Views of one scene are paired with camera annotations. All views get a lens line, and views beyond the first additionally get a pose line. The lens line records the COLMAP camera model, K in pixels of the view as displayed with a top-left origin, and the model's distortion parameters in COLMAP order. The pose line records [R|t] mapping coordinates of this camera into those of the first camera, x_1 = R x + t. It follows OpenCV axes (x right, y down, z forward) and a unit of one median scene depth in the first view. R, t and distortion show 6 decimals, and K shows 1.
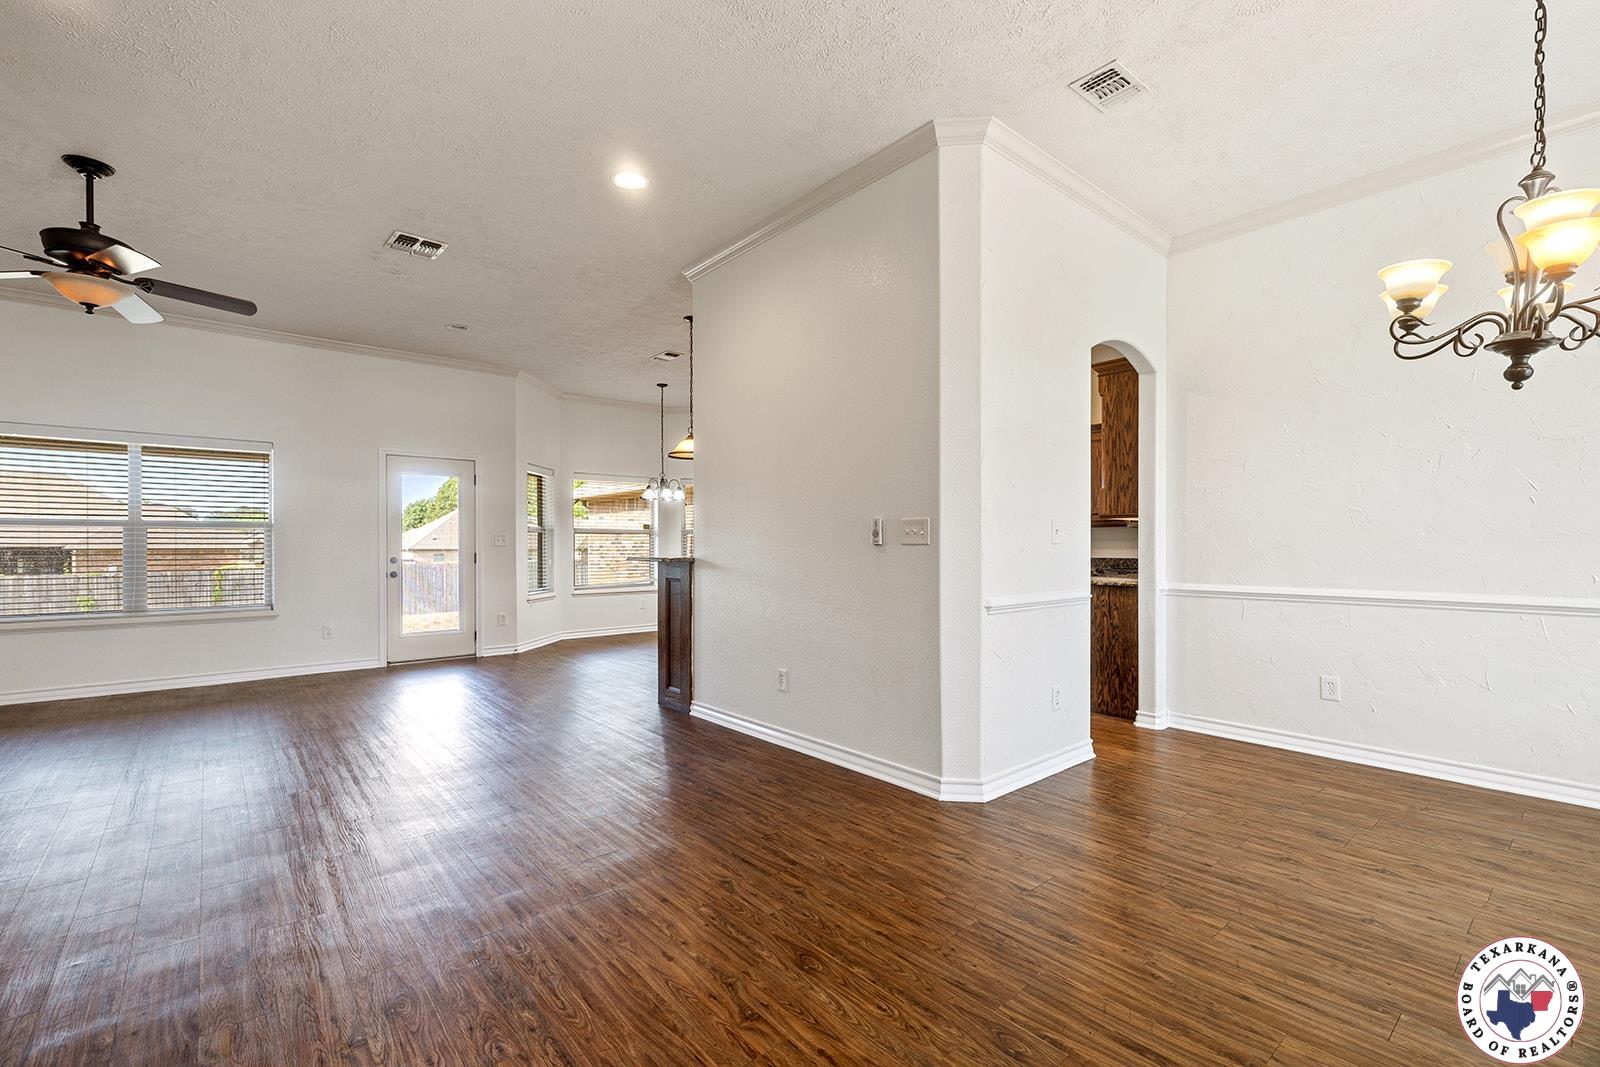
lens RADIAL K [[691.8, 0, 779.6], [0, 691.8, 544.8], [0, 0, 1]] dist [0.003290, 0.000709]
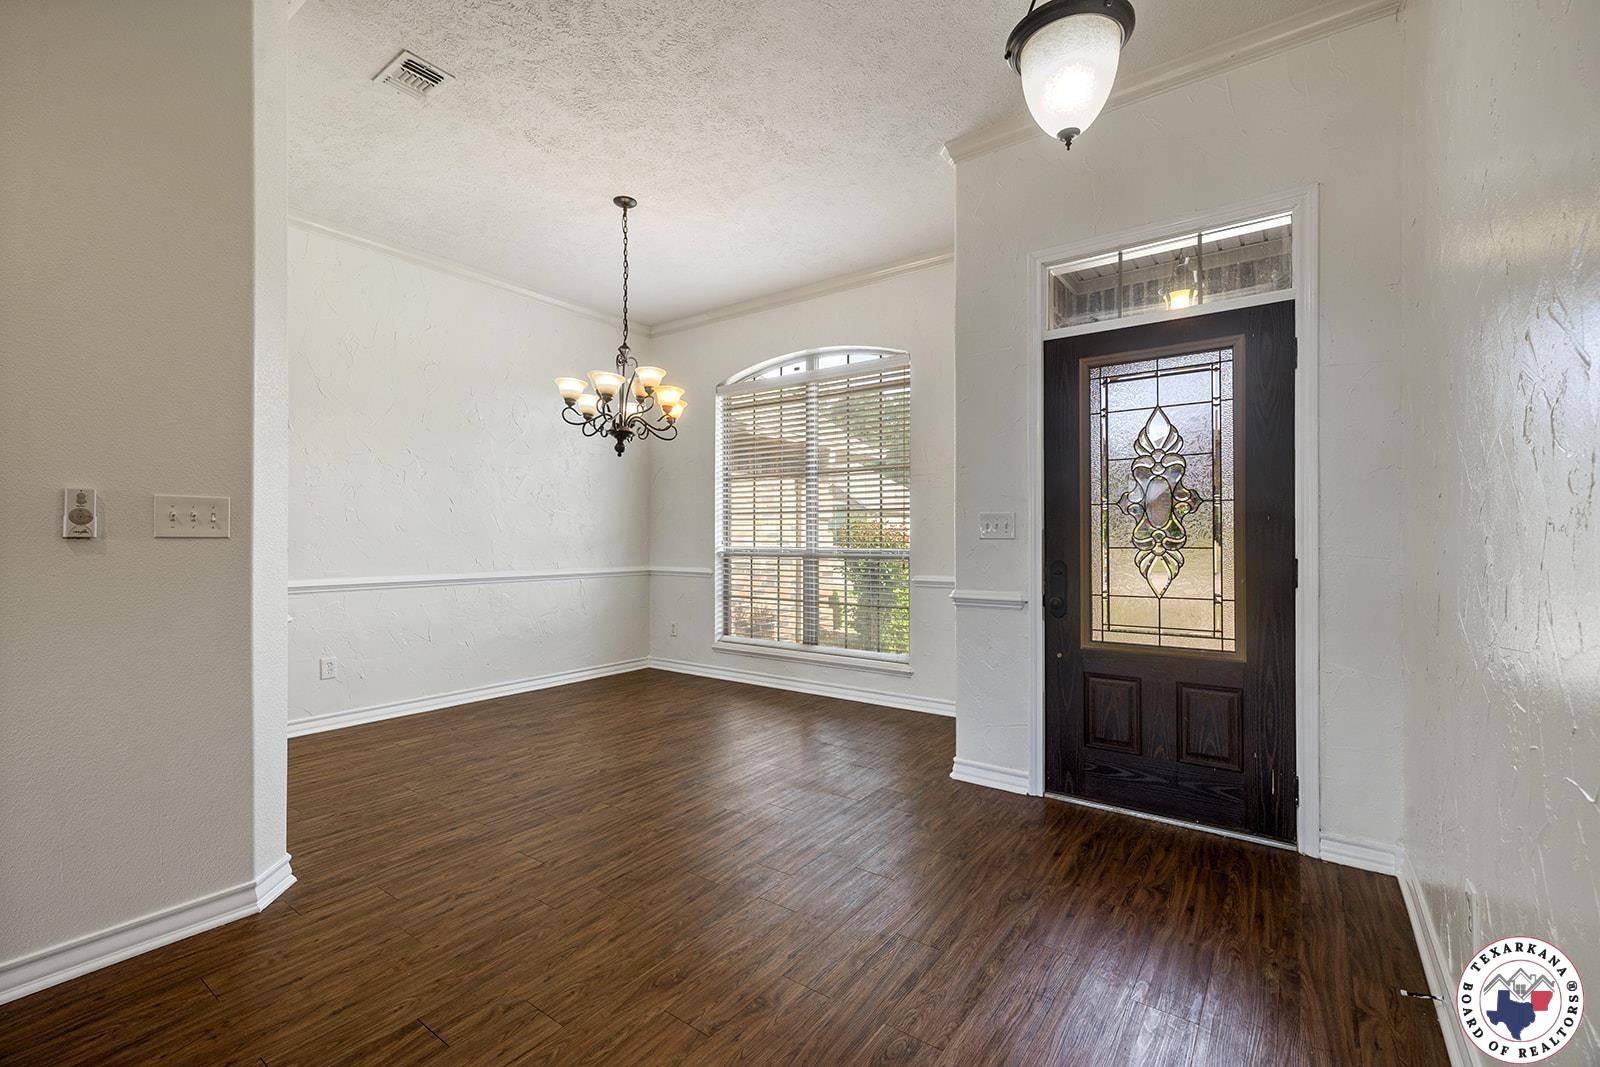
lens RADIAL K [[689.6, 0, 800.0], [0, 689.6, 533.5], [0, 0, 1]] dist [0.002057, 0.000132]
pose [[-0.252124, 0.009928, 0.967644, -0.717631], [0.000759, 0.999949, -0.010061, 0.003074], [-0.967695, -0.001803, -0.252119, 0.828073]]
